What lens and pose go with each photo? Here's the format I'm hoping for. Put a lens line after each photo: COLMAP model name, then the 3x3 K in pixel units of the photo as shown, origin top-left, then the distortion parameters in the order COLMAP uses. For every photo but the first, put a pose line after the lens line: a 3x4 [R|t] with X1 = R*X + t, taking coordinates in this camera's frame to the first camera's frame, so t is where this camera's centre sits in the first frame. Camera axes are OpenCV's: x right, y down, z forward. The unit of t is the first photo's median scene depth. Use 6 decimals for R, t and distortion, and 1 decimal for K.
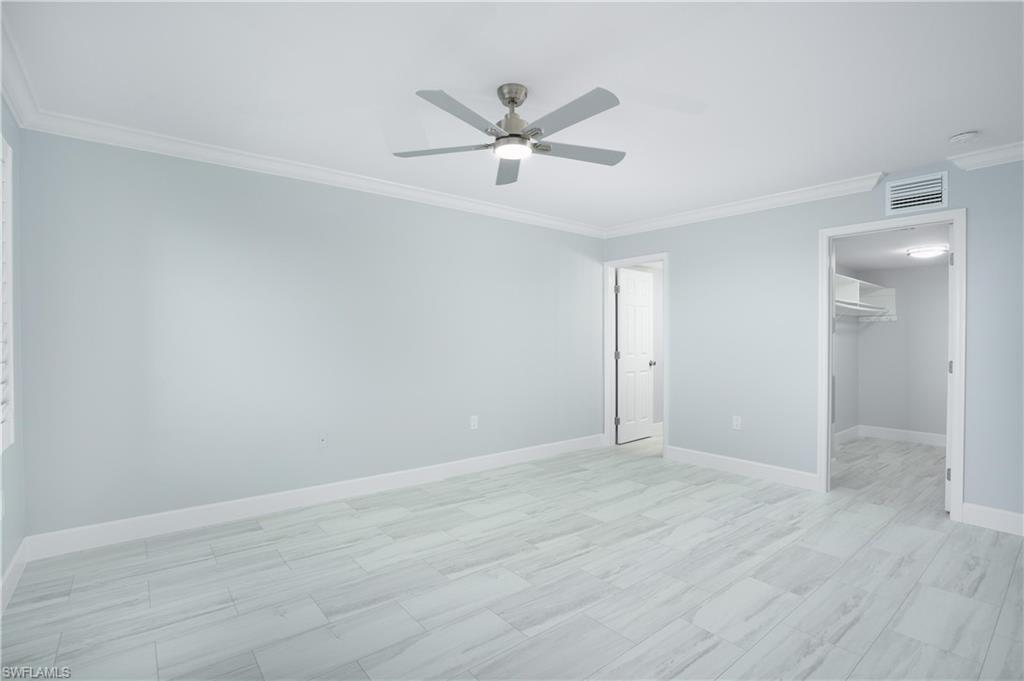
lens RADIAL K [[486.8, 0, 512.0], [0, 486.8, 340.5], [0, 0, 1]] dist [-0.062011, 0.026123]
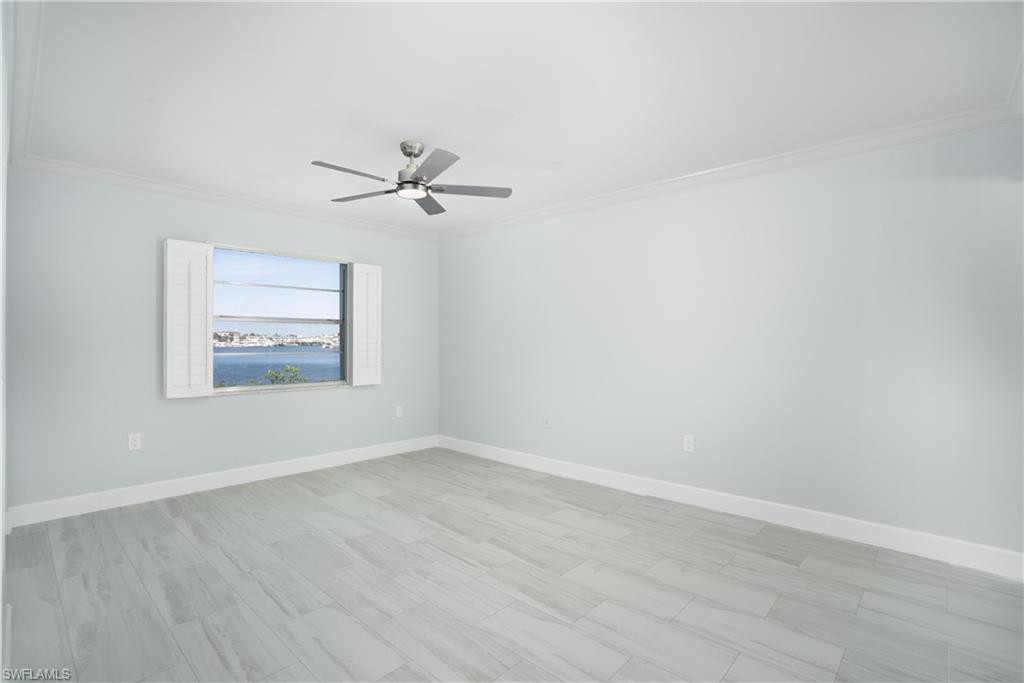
lens RADIAL K [[486.8, 0, 512.0], [0, 486.8, 341.5], [0, 0, 1]] dist [-0.062011, 0.026123]
pose [[0.139827, -0.001944, -0.990174, 1.047171], [-0.005143, 0.999983, -0.002689, -0.003712], [0.990163, 0.005468, 0.139814, 0.880809]]
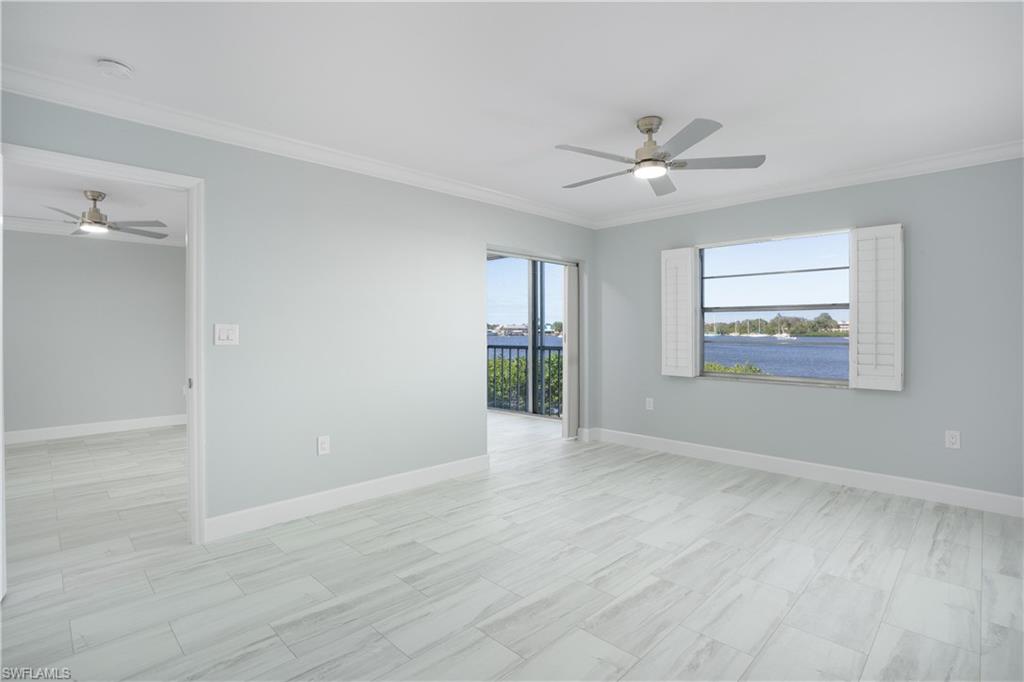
lens RADIAL K [[494.7, 0, 502.4], [0, 494.7, 333.6], [0, 0, 1]] dist [-0.062101, 0.028172]
pose [[-0.996187, -0.001863, -0.087225, 0.378142], [-0.002715, 0.999950, 0.009642, -0.006342], [0.087203, 0.009842, -0.996142, 1.749735]]
